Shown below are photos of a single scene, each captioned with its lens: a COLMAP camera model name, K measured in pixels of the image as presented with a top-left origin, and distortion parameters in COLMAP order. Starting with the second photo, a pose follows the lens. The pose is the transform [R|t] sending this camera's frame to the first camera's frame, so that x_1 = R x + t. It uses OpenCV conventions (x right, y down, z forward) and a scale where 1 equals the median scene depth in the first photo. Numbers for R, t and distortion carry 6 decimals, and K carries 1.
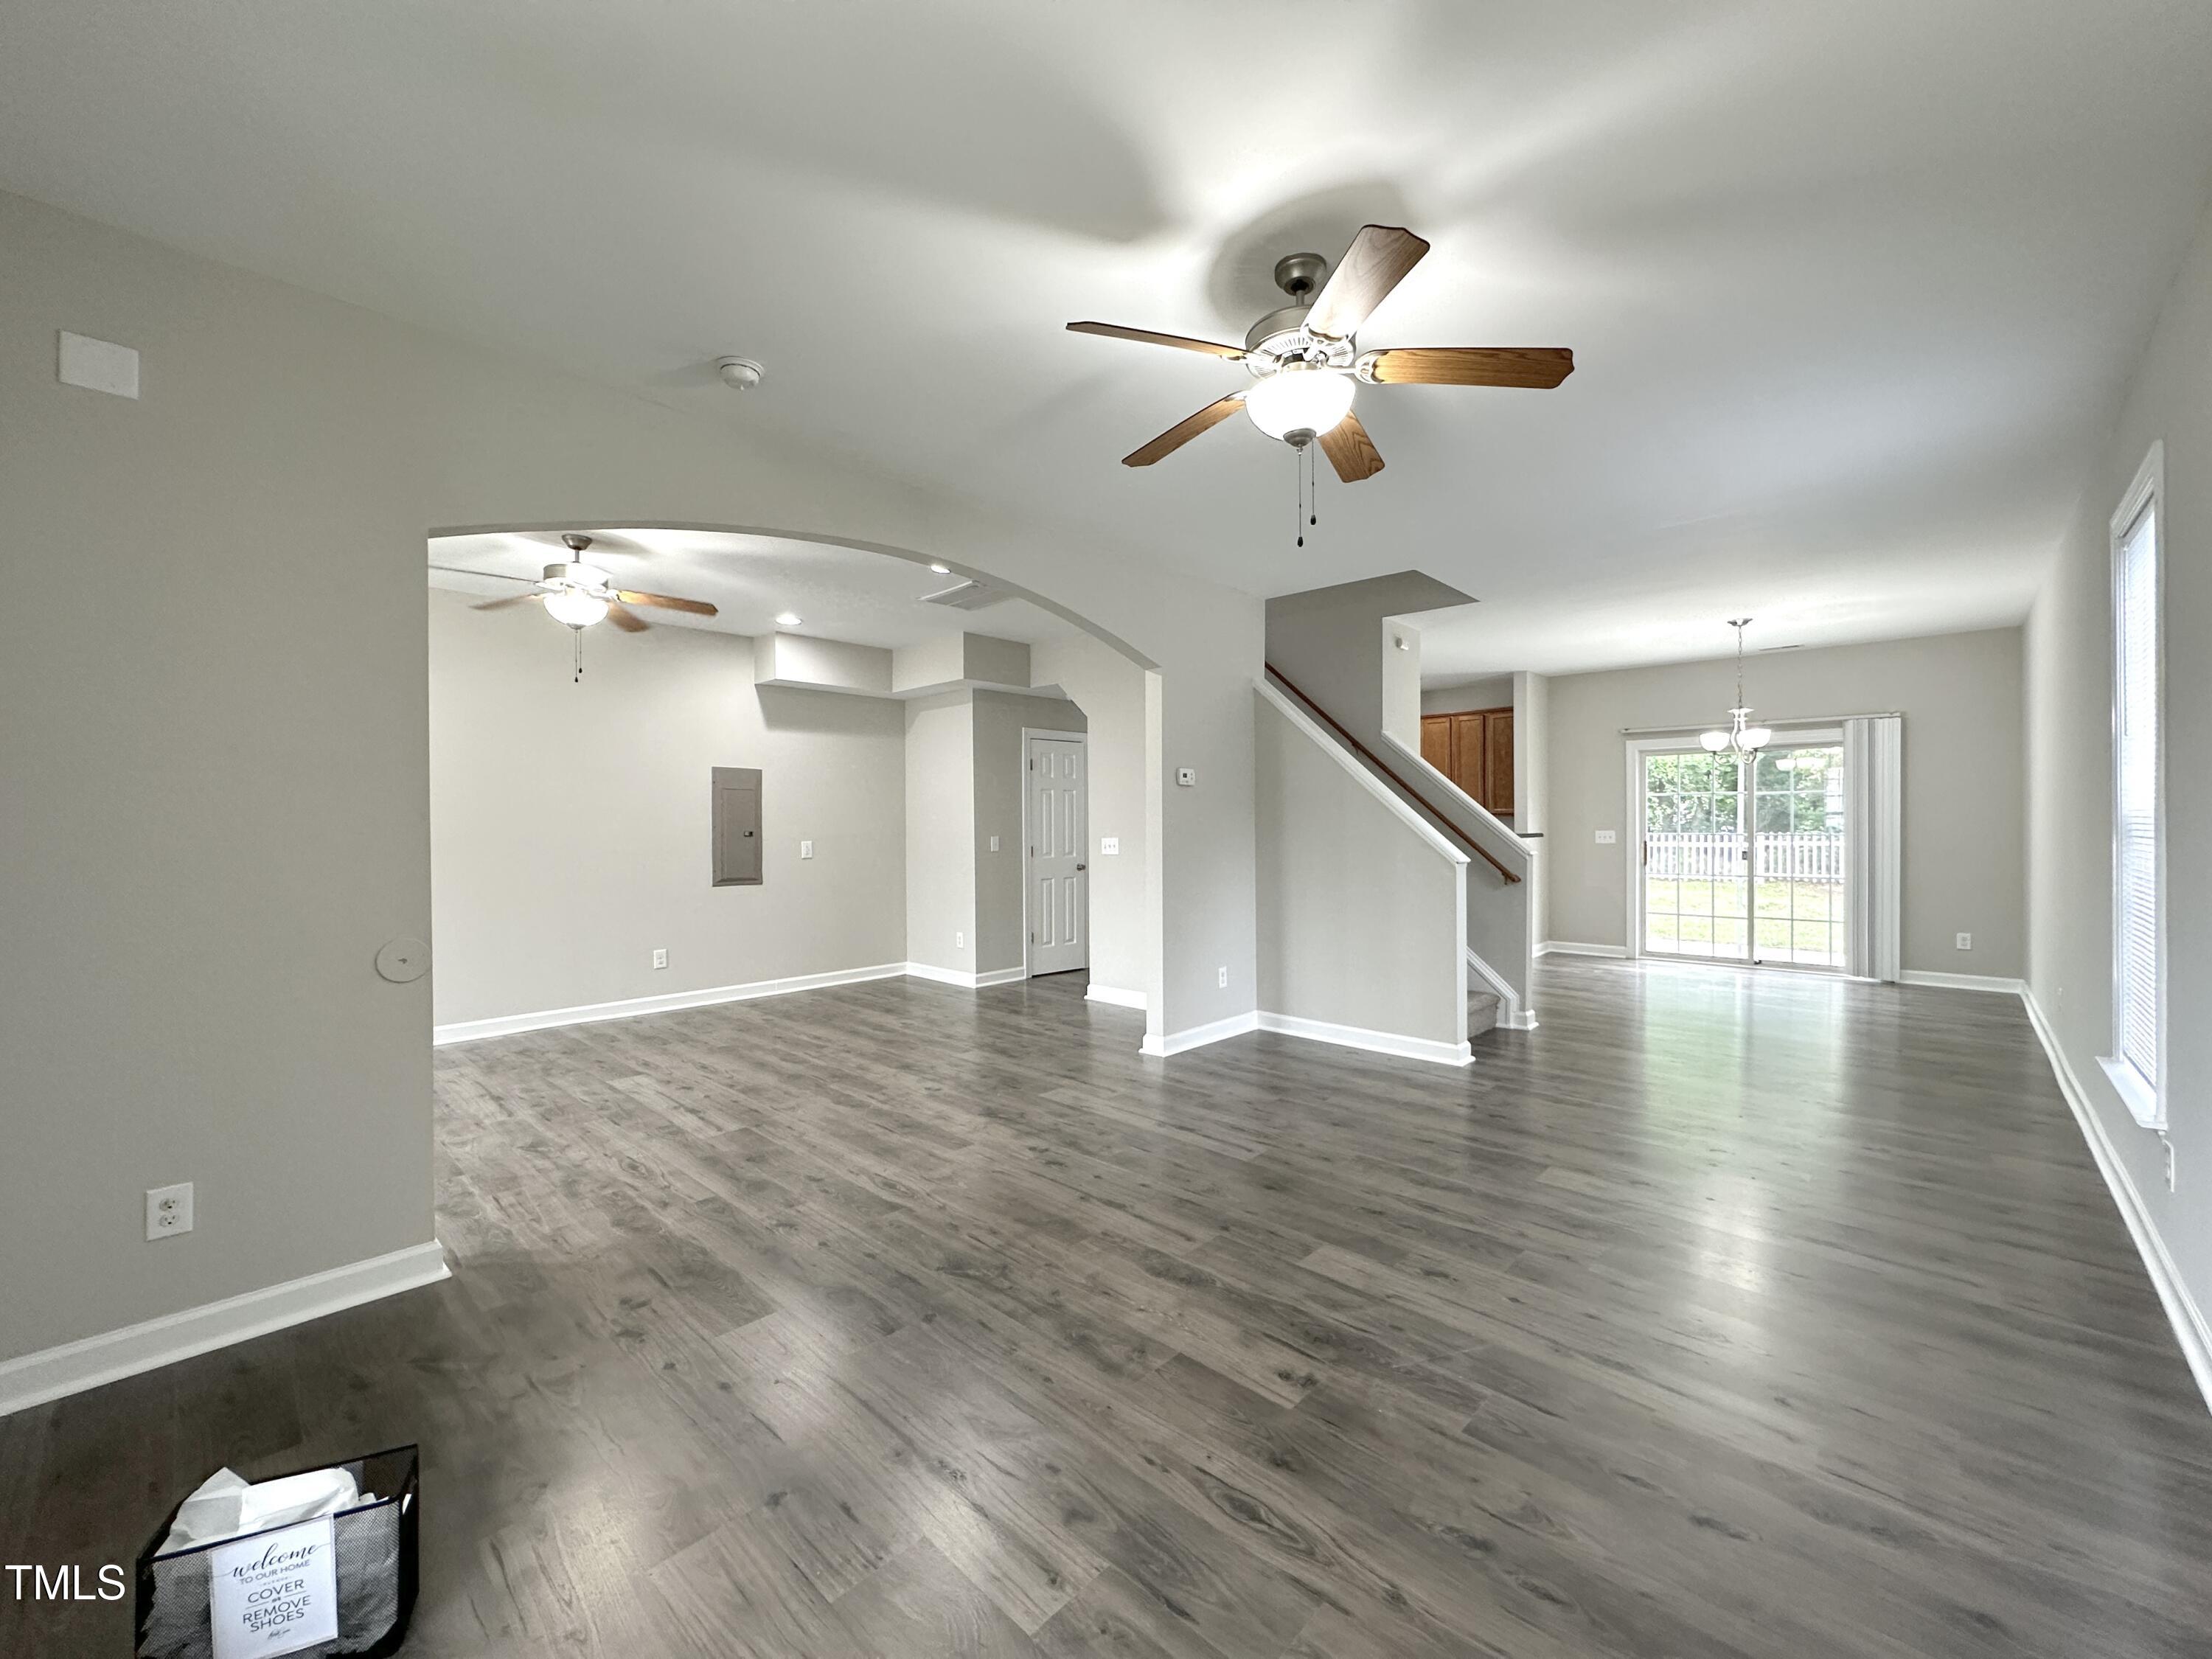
lens RADIAL K [[883.6, 0, 1106.0], [0, 883.6, 829.5], [0, 0, 1]] dist [-0.002454, -0.000135]
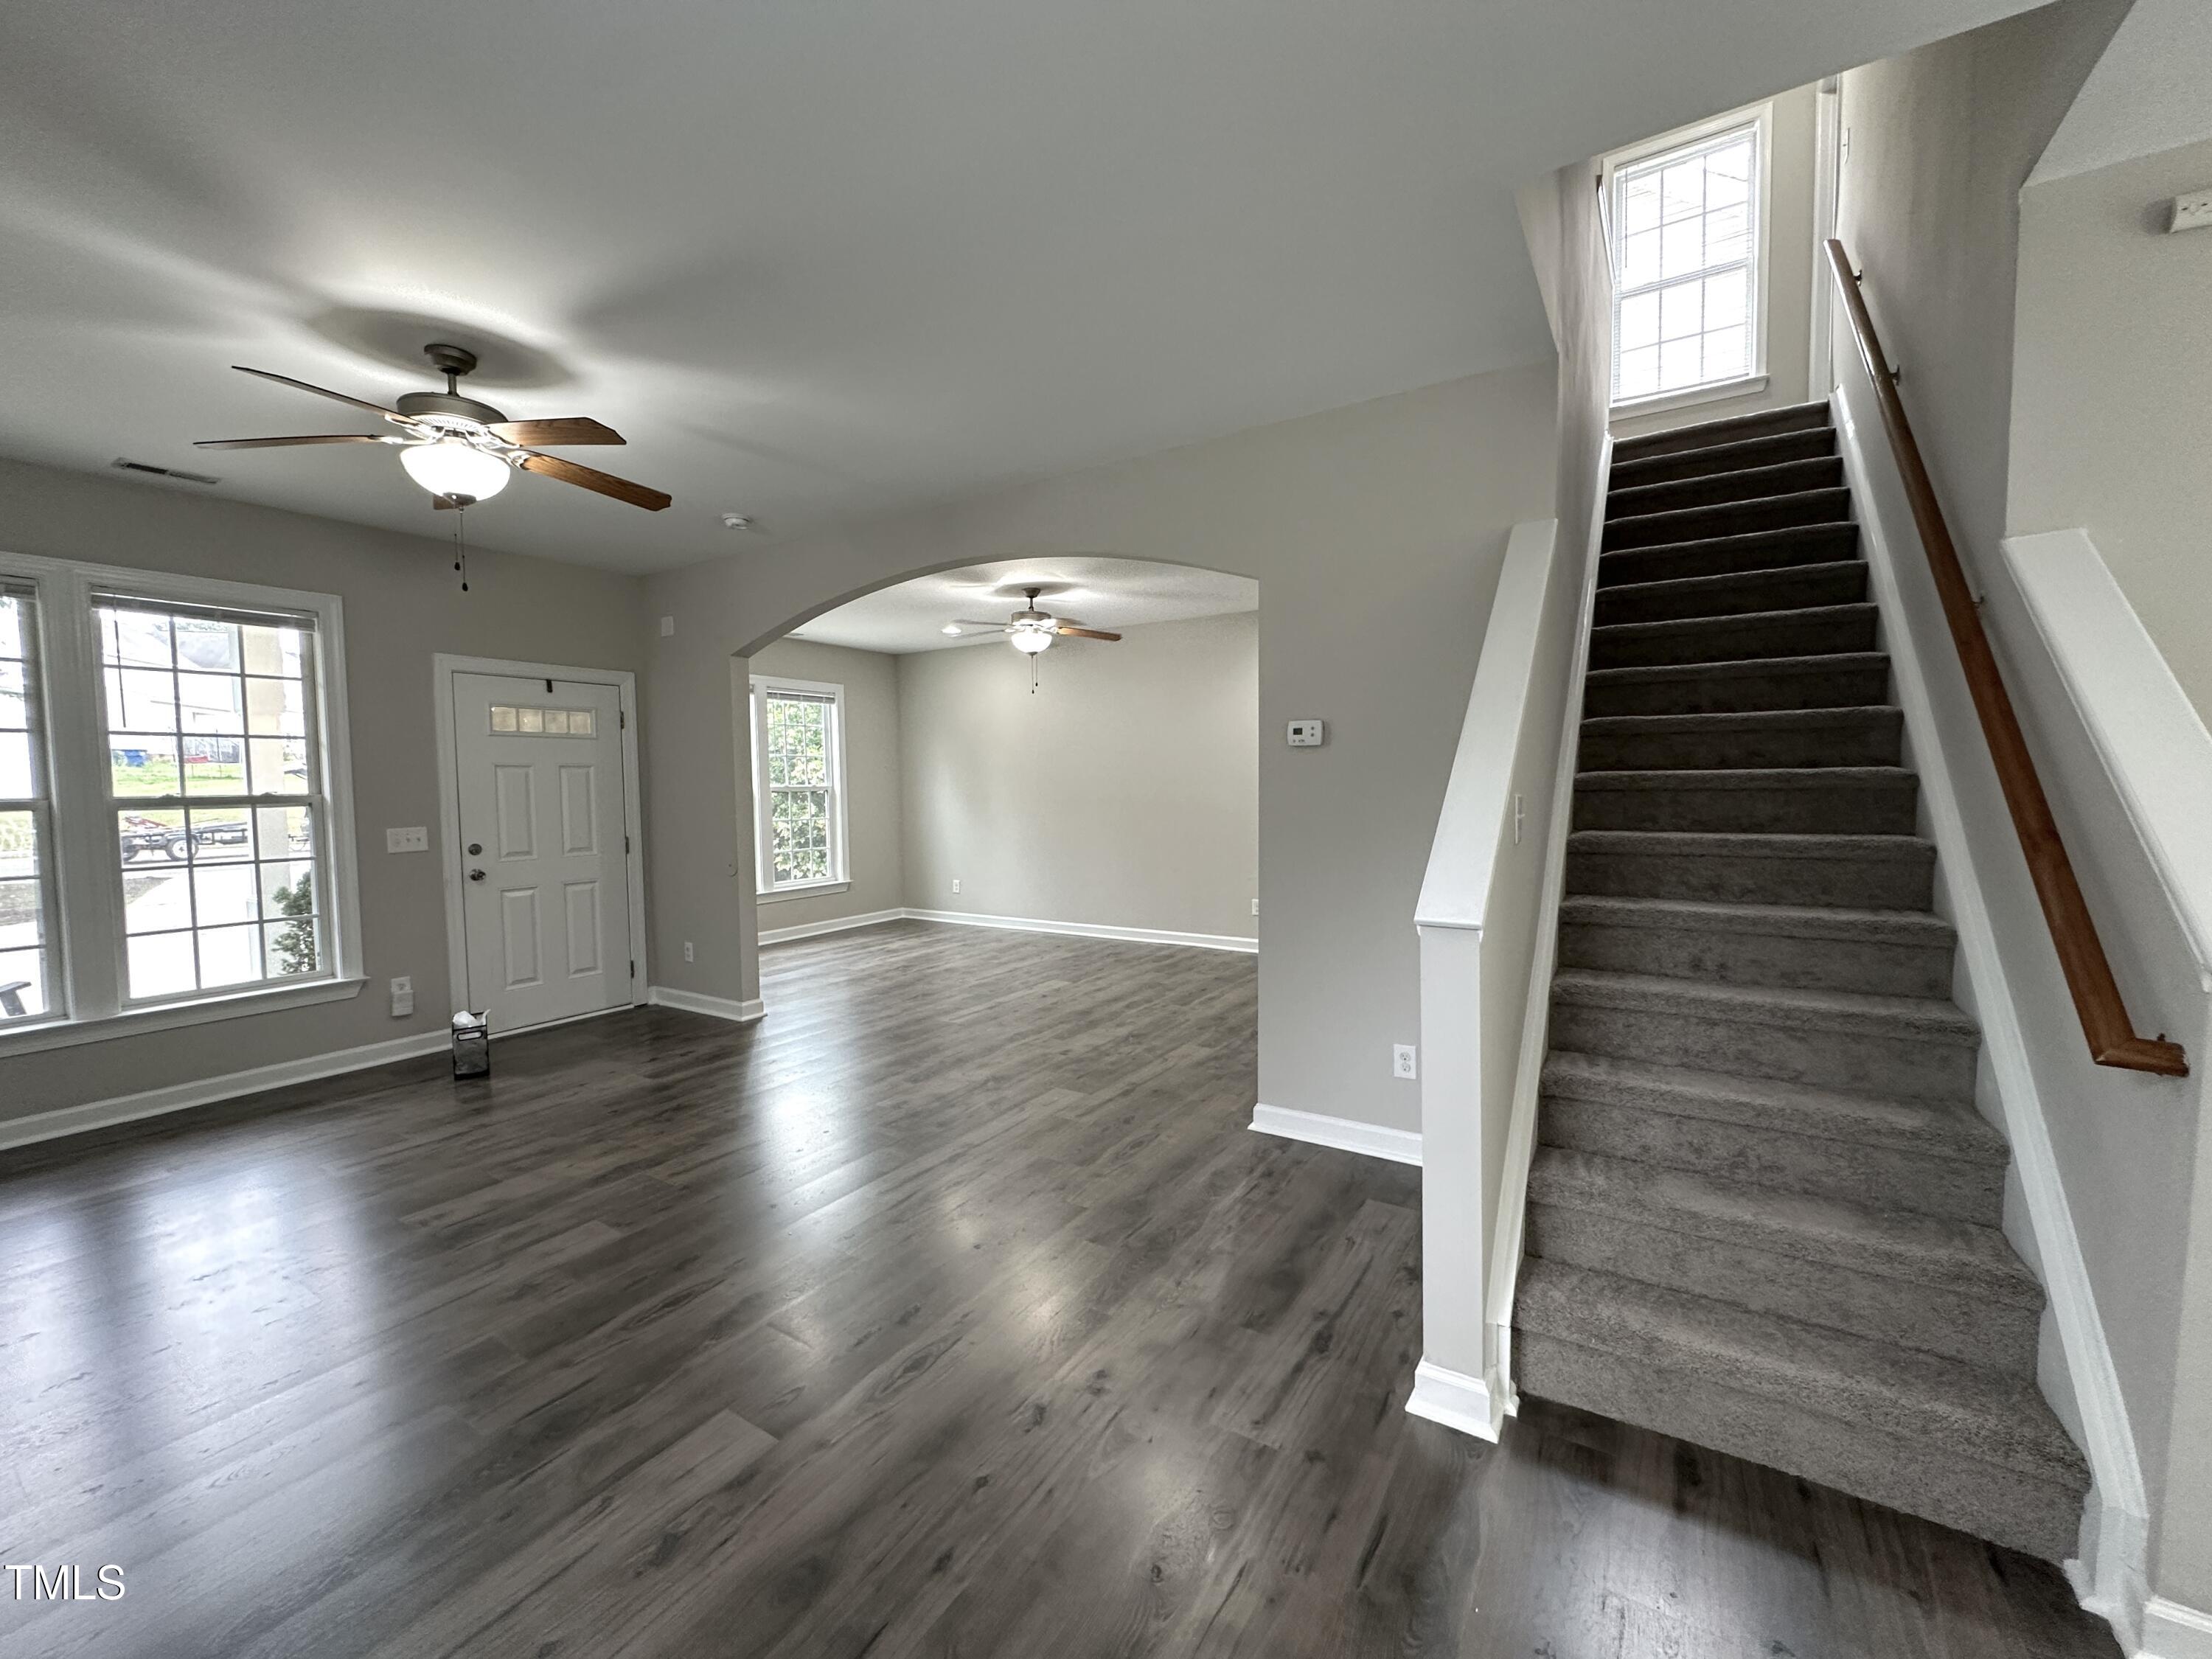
lens RADIAL K [[883.6, 0, 1106.0], [0, 883.6, 829.5], [0, 0, 1]] dist [-0.002454, -0.000135]
pose [[0.191445, 0.055597, -0.979927, 0.924242], [0.006653, 0.998298, 0.057939, -0.035644], [0.981481, -0.017611, 0.190749, 0.947531]]
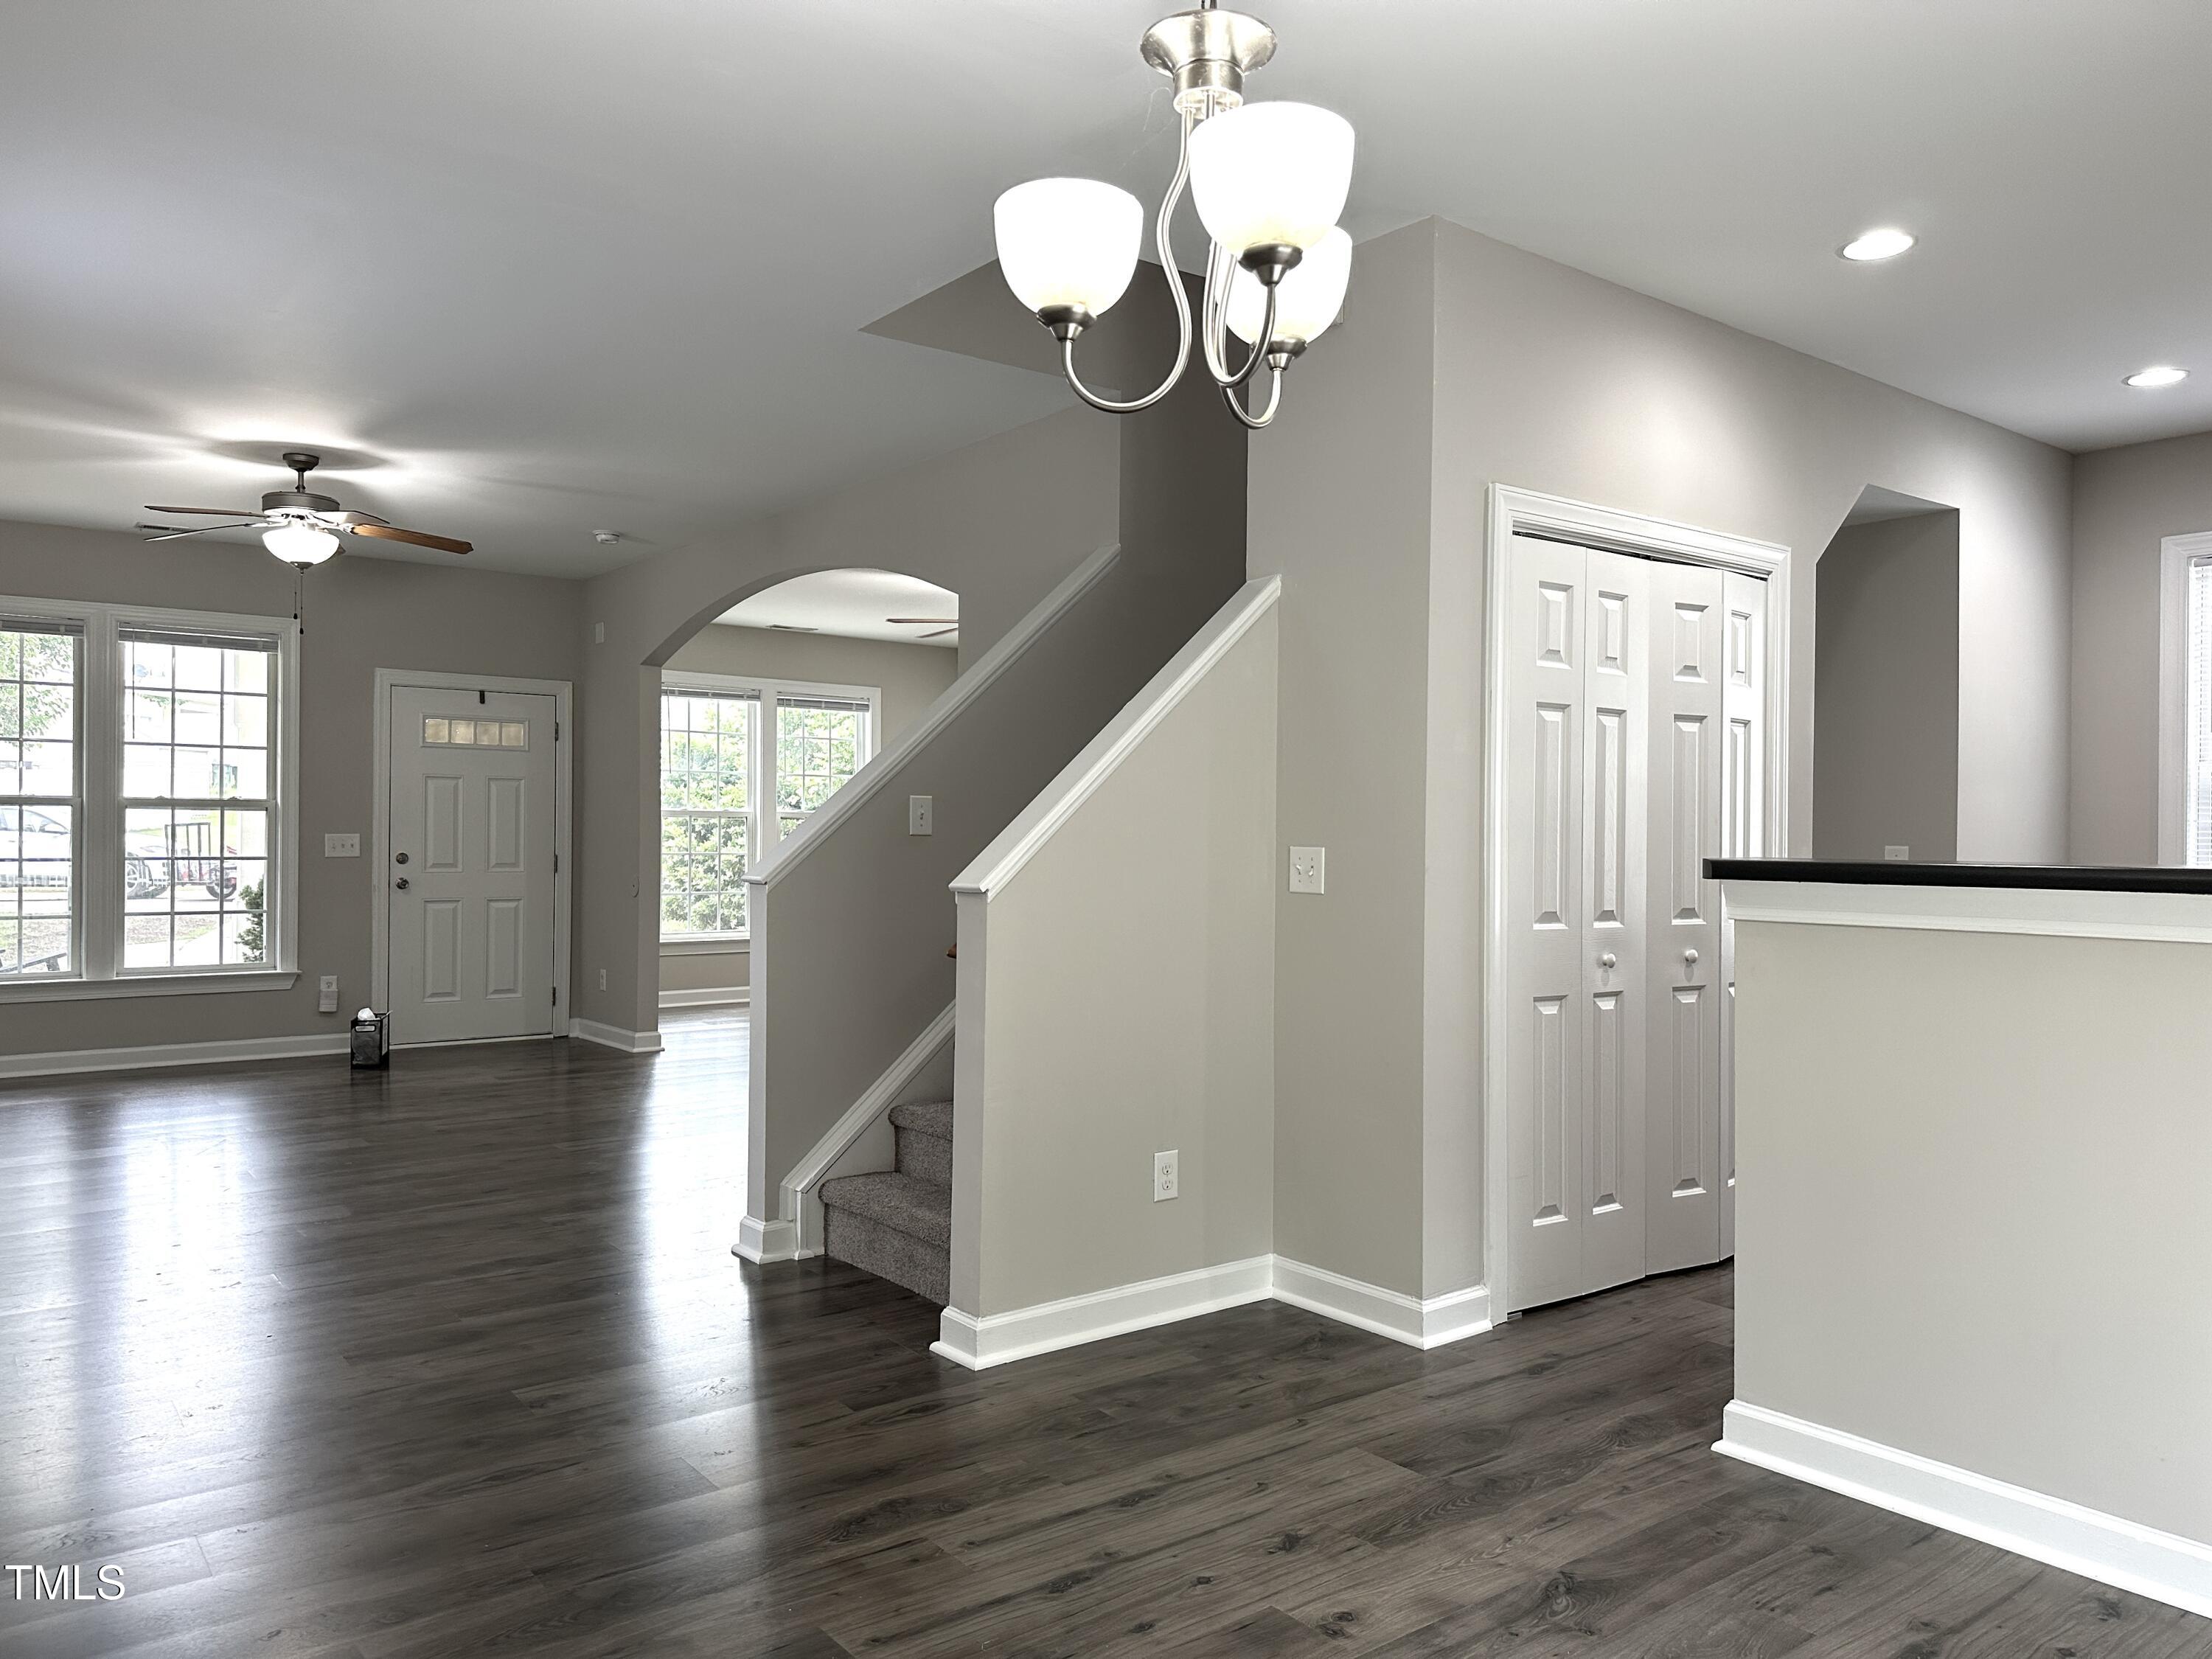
lens RADIAL K [[1561.4, 0, 1106.0], [0, 1561.4, 829.5], [0, 0, 1]] dist [0.050186, -0.062767]
pose [[-0.158292, -0.002099, -0.987390, 1.612254], [-0.012726, 0.999919, -0.000085, 0.005103], [0.987310, 0.012552, -0.158306, 1.670647]]
